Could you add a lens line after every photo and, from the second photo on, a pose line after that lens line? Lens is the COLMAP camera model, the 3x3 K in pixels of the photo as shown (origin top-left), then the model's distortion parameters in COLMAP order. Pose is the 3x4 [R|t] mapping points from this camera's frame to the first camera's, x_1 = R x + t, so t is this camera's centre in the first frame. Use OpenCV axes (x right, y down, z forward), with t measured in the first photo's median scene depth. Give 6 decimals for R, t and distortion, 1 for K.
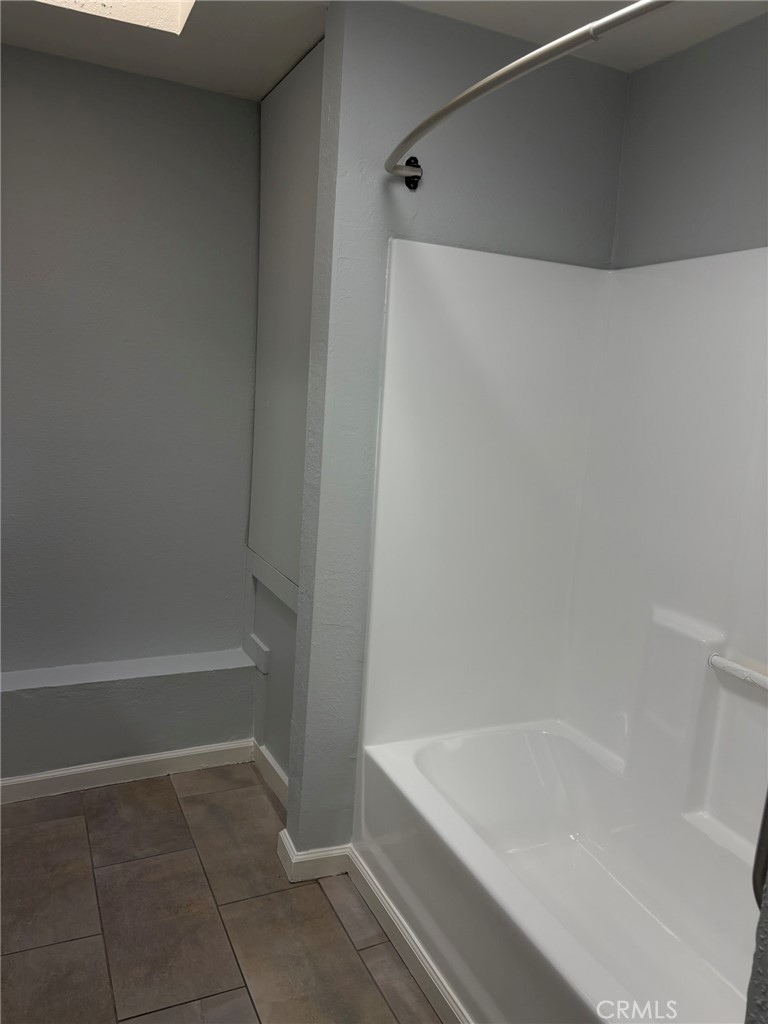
lens RADIAL K [[785.0, 0, 377.1], [0, 785.0, 516.4], [0, 0, 1]] dist [0.037036, -0.032414]
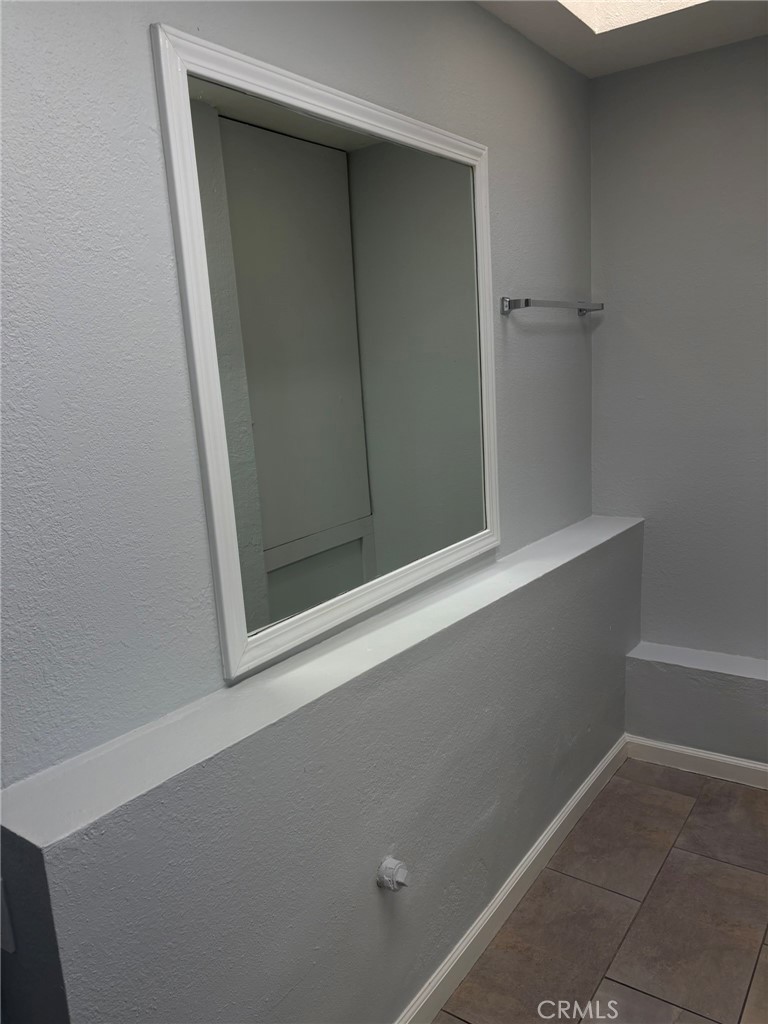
lens RADIAL K [[785.0, 0, 389.6], [0, 785.0, 503.6], [0, 0, 1]] dist [0.037036, -0.032414]
pose [[0.510957, 0.069699, -0.856776, 0.297705], [-0.069726, 0.996784, 0.039506, -0.014070], [0.856774, 0.039554, 0.514173, 0.135637]]
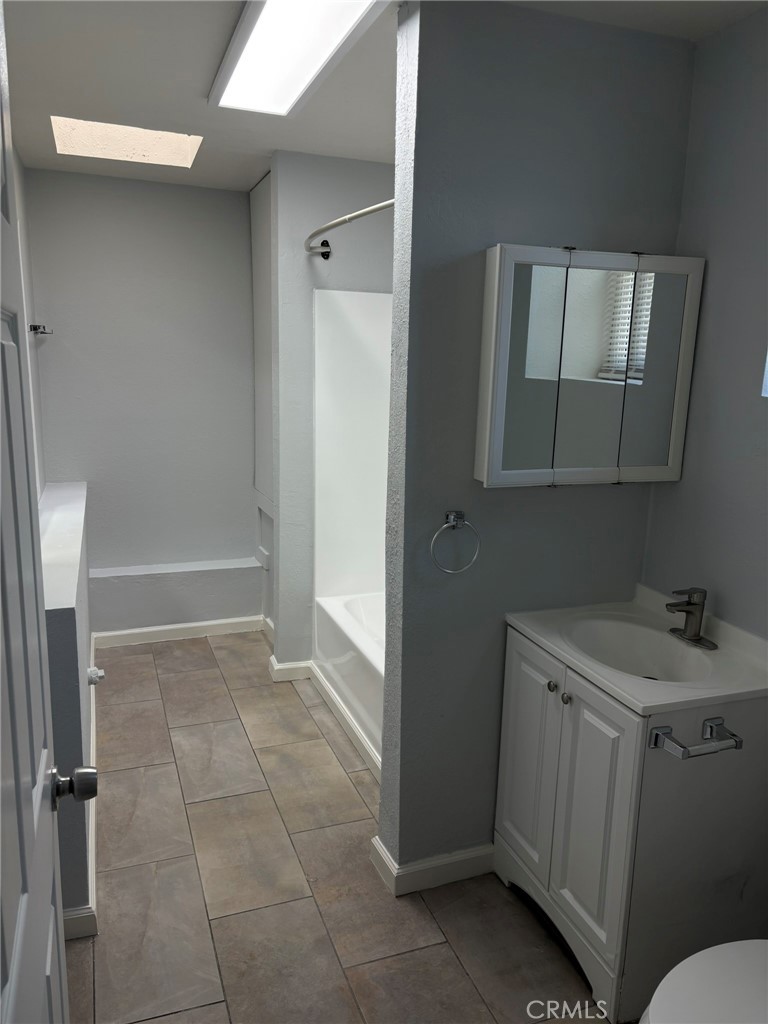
lens RADIAL K [[785.0, 0, 385.3], [0, 785.0, 506.9], [0, 0, 1]] dist [0.037036, -0.032414]
pose [[0.996009, -0.032831, -0.082992, 0.263473], [0.033785, 0.999378, 0.010122, 0.088095], [0.082608, -0.012885, 0.996499, -0.597654]]
